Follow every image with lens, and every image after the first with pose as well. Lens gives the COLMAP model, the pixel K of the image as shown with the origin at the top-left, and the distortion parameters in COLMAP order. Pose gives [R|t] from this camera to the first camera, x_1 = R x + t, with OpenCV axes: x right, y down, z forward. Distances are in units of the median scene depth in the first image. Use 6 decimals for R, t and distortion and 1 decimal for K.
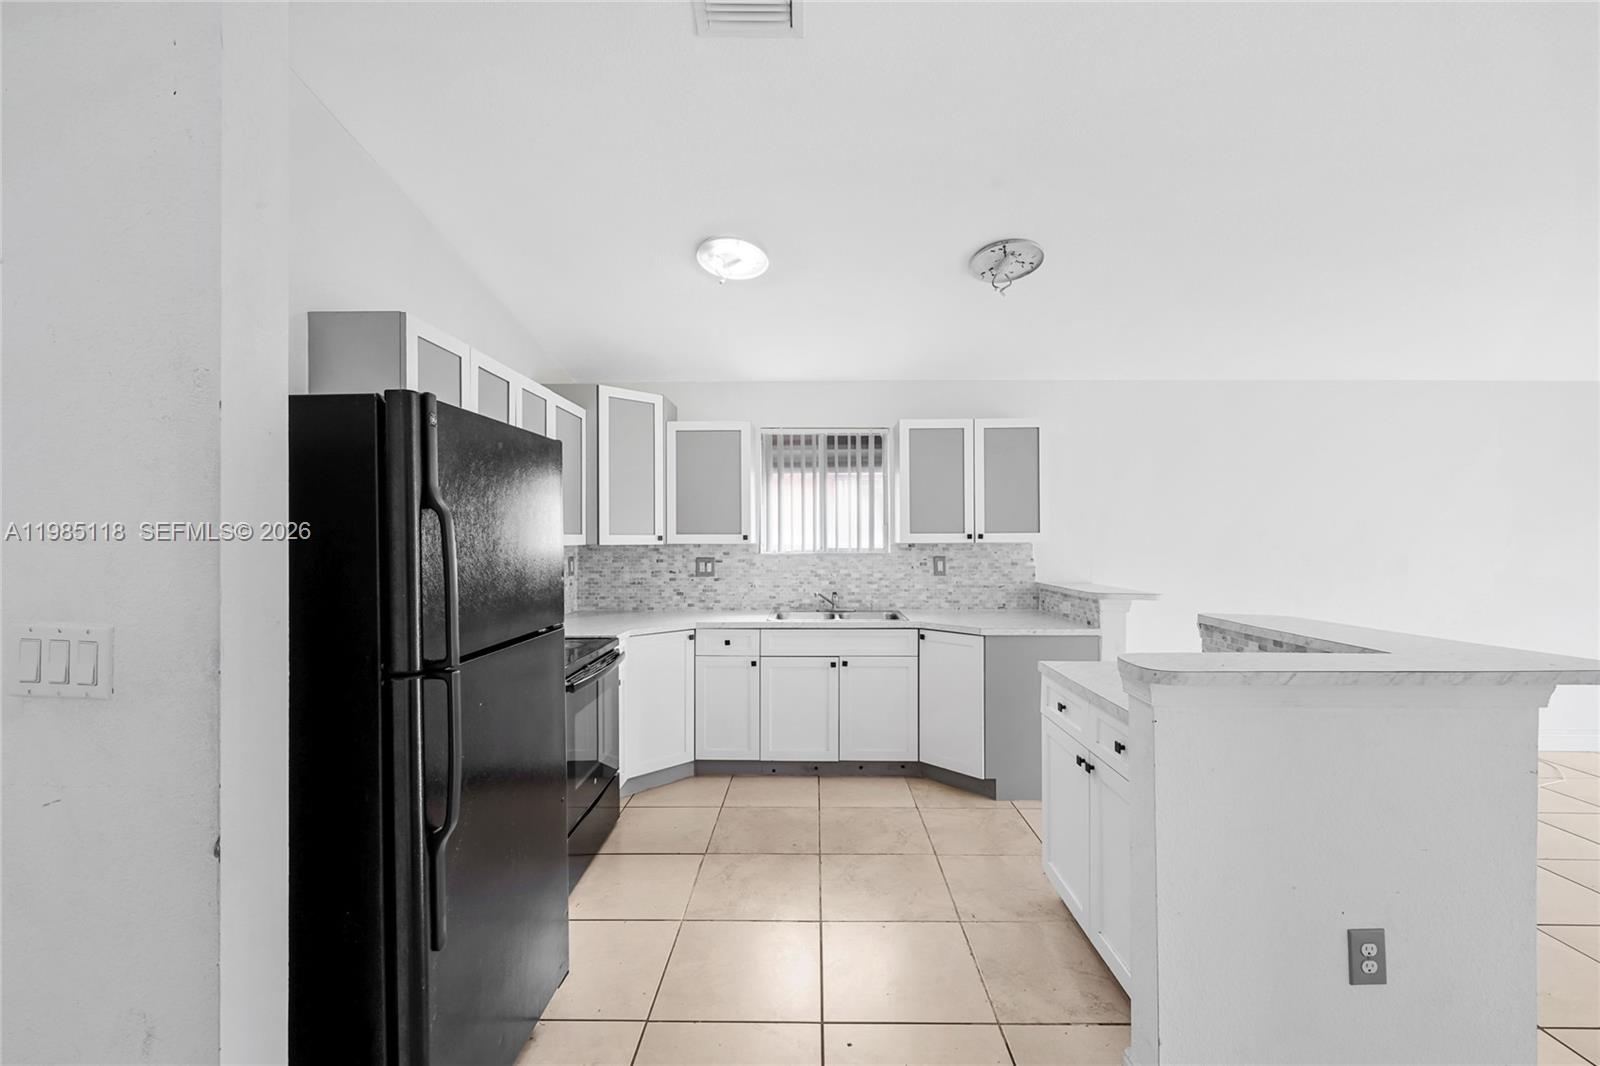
lens RADIAL K [[646.8, 0, 801.4], [0, 646.8, 536.2], [0, 0, 1]] dist [0.007166, 0.002038]
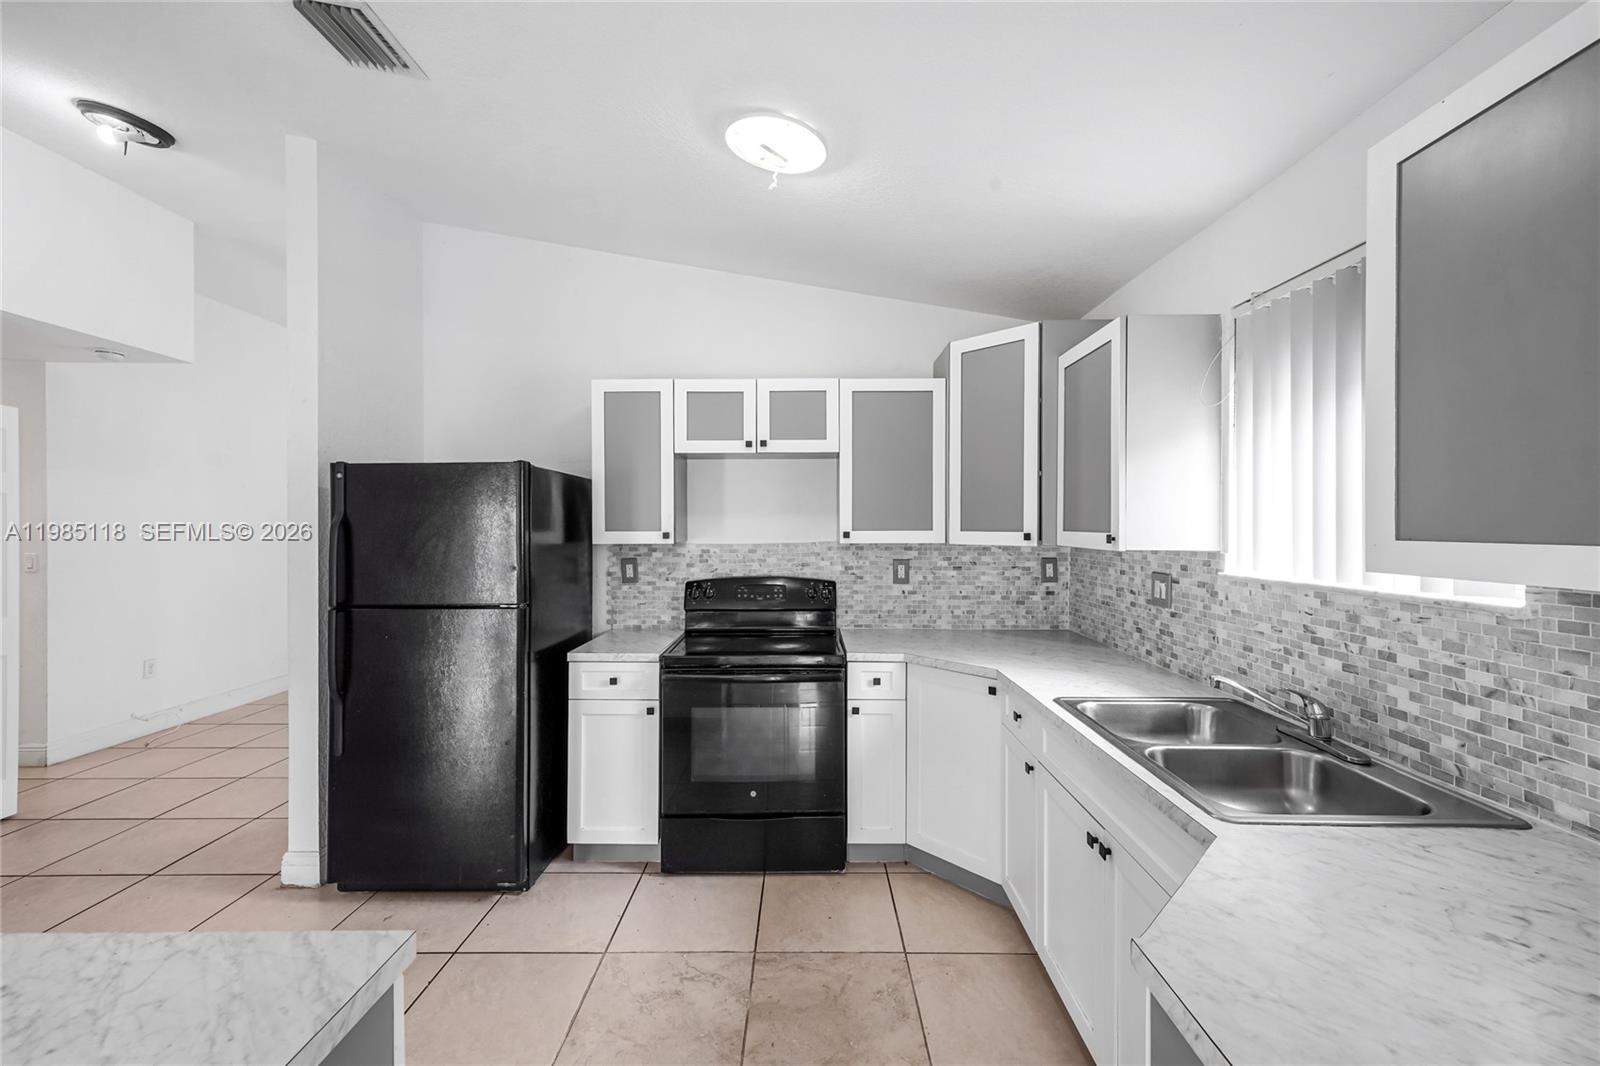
lens RADIAL K [[646.8, 0, 799.4], [0, 646.8, 518.1], [0, 0, 1]] dist [0.007166, 0.002038]
pose [[0.023080, -0.006150, -0.999715, 0.411228], [0.003327, 0.999976, -0.006075, -0.011887], [0.999728, -0.003186, 0.023100, 0.684631]]
